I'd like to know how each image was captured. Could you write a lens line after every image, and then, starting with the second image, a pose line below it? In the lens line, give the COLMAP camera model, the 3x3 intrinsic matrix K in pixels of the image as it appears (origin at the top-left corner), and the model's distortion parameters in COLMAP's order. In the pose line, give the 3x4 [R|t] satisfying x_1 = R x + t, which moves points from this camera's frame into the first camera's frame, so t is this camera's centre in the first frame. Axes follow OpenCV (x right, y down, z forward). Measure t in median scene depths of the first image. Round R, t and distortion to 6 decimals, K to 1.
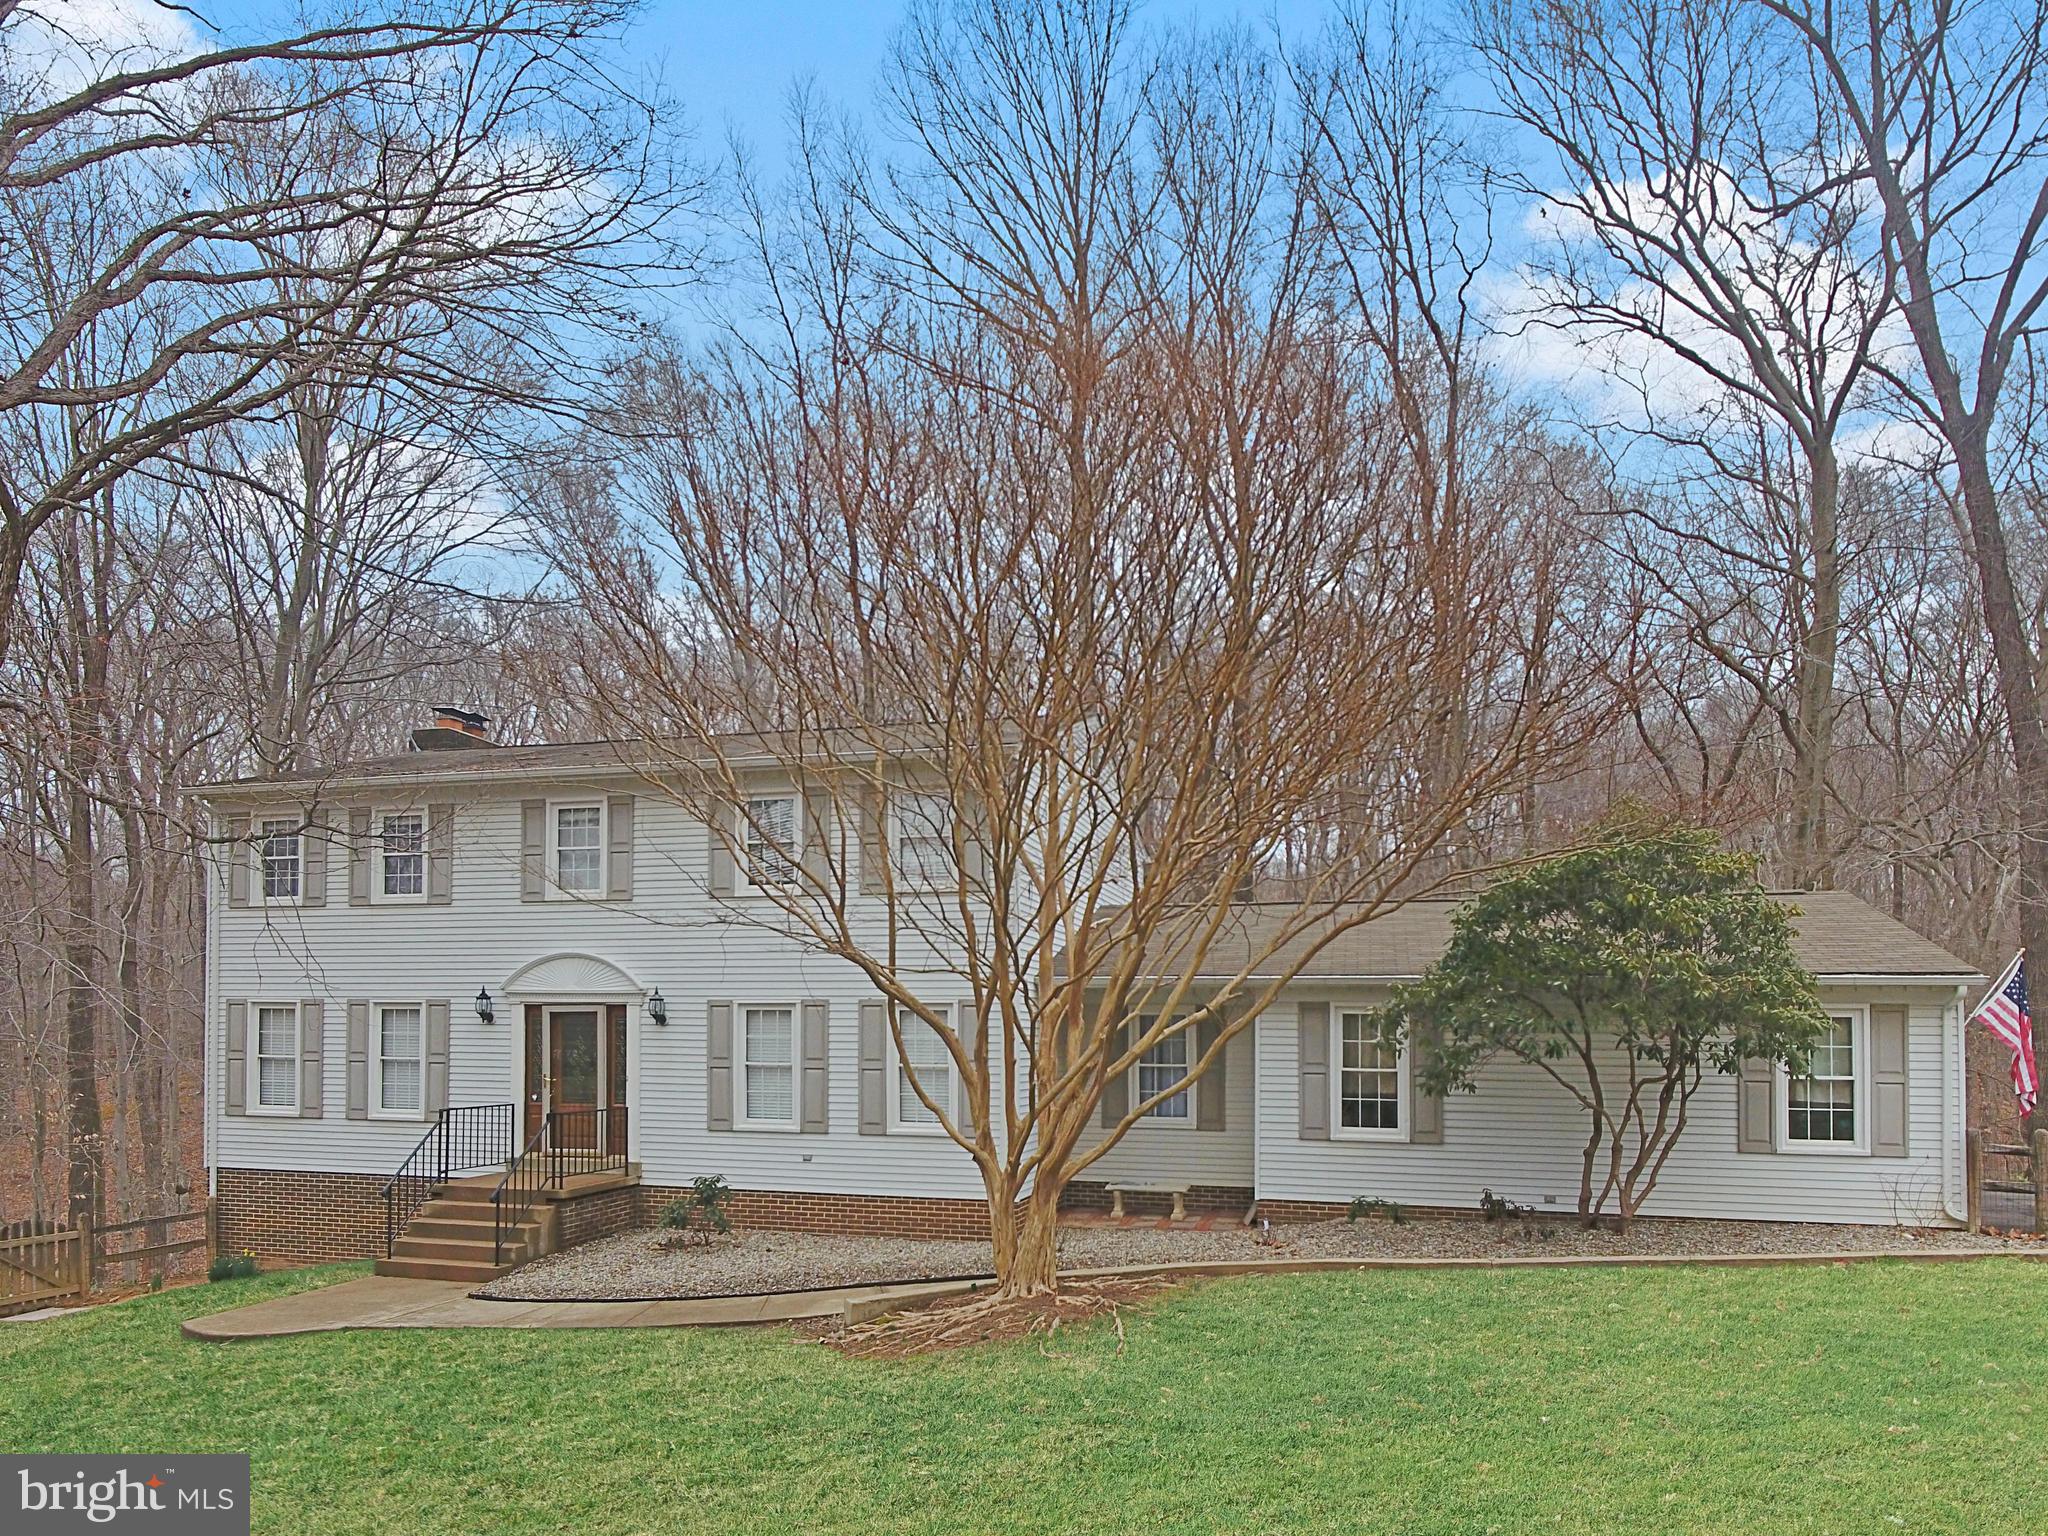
lens RADIAL K [[1164.9, 0, 1009.3], [0, 1164.9, 1024.6], [0, 0, 1]] dist [0.001502, -0.002305]
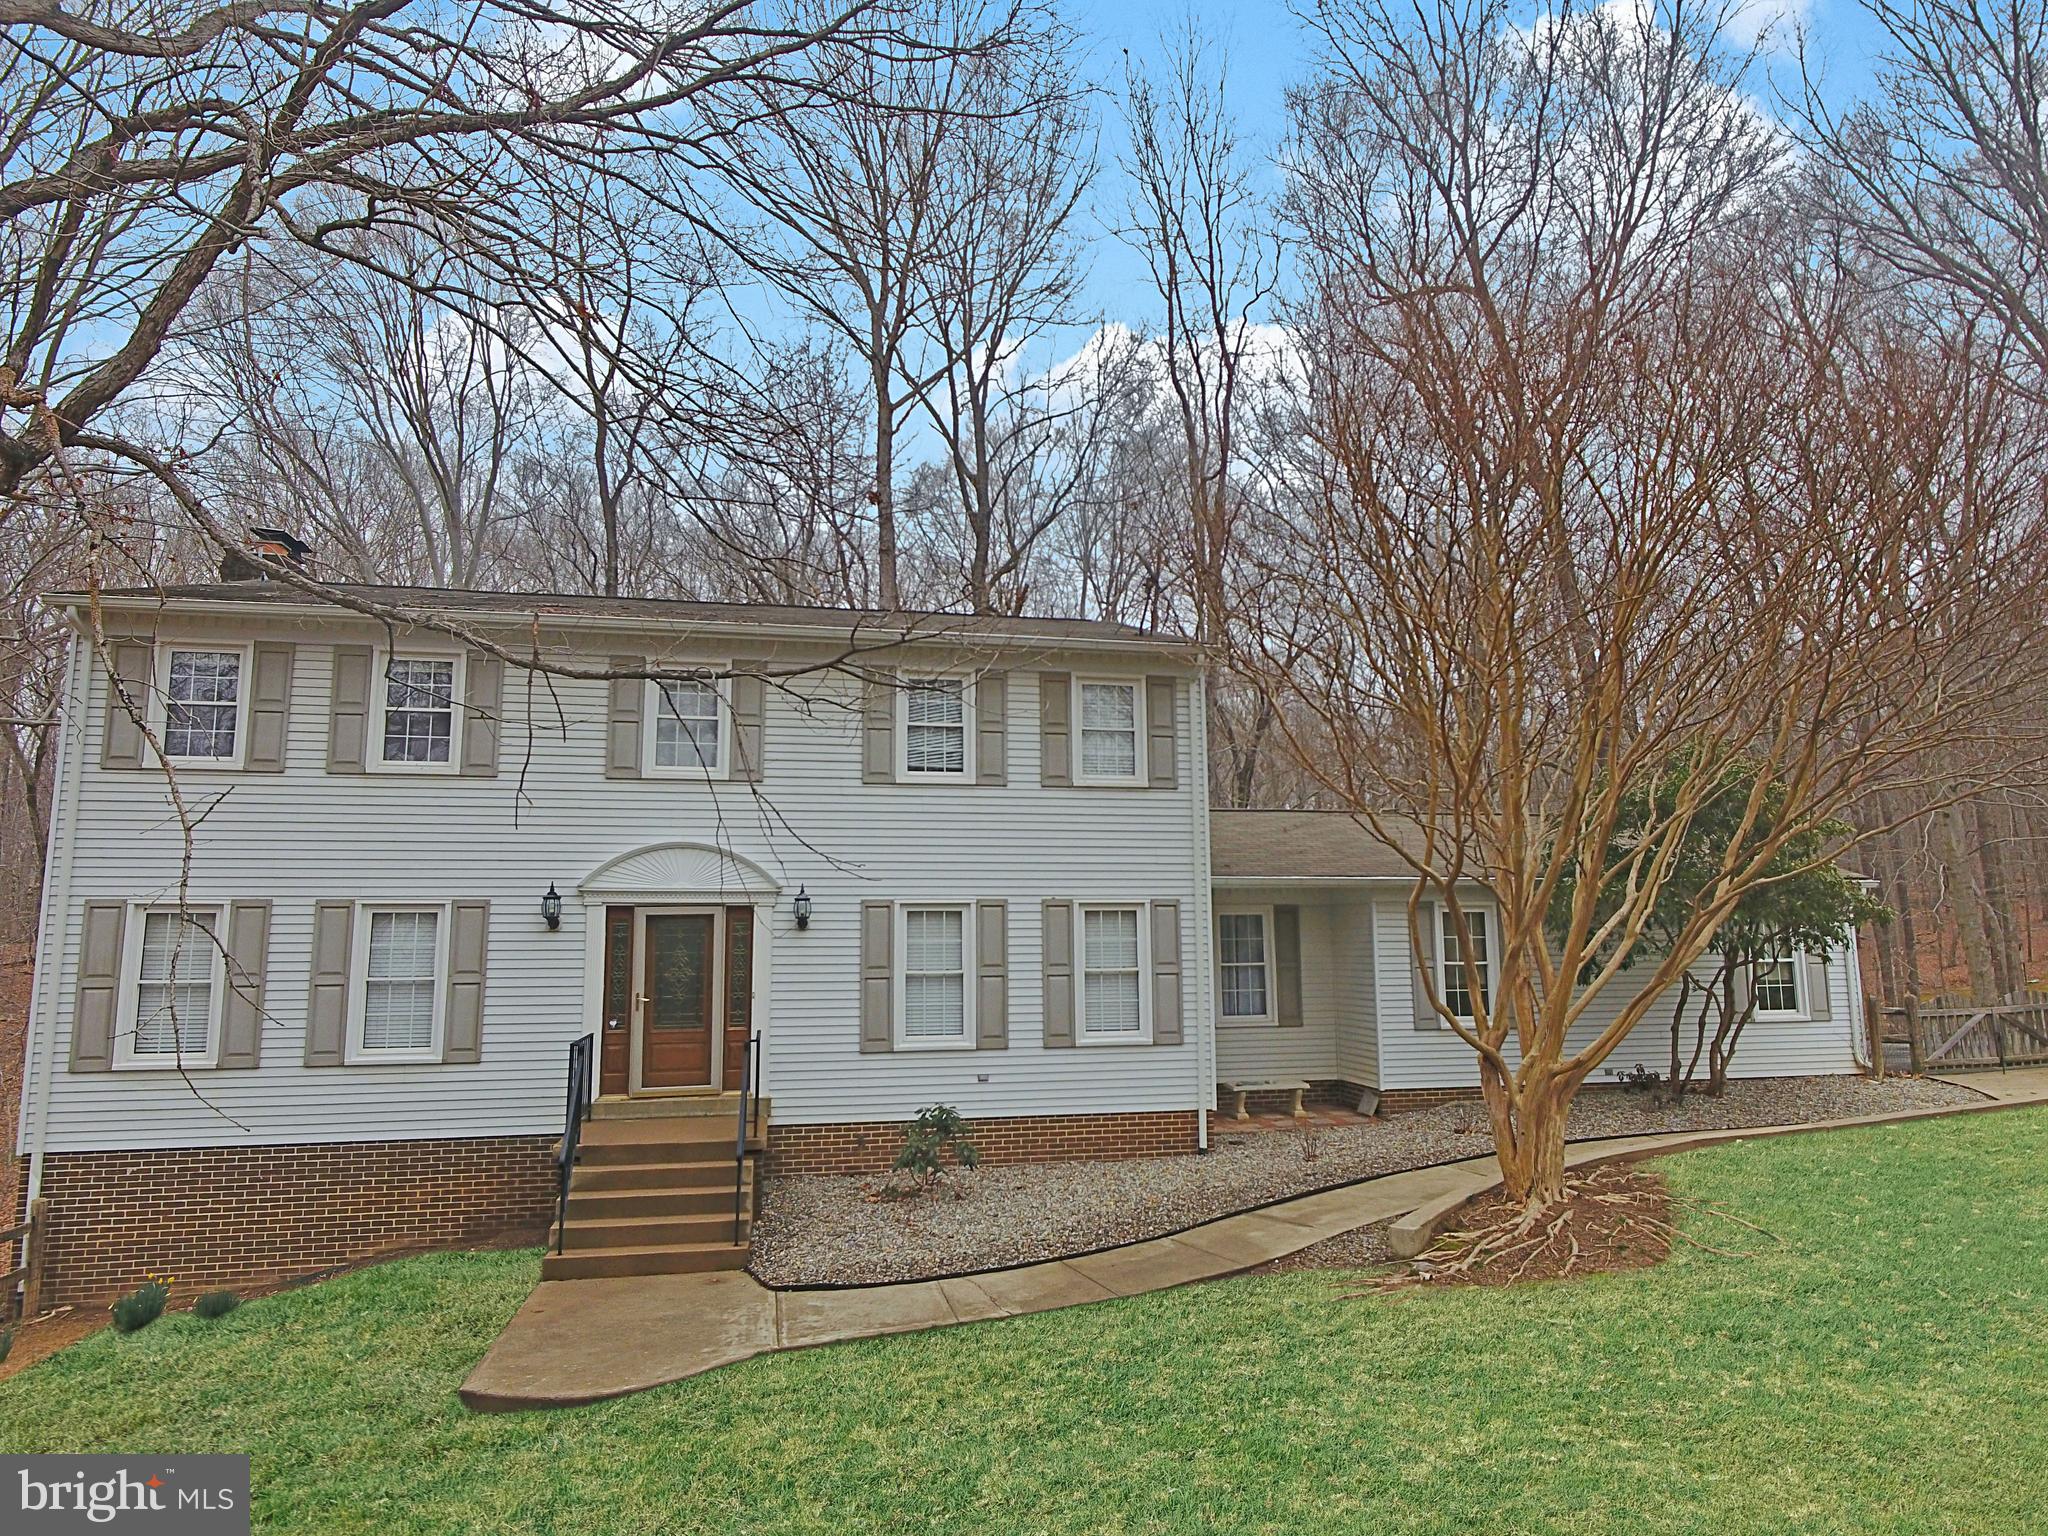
lens RADIAL K [[1164.9, 0, 1096.8], [0, 1164.9, 777.4], [0, 0, 1]] dist [0.001502, -0.002305]
pose [[0.898626, 0.047548, 0.436131, -0.483178], [0.009769, 0.991694, -0.128245, 0.001083], [-0.438606, 0.119505, 0.890698, 0.134774]]
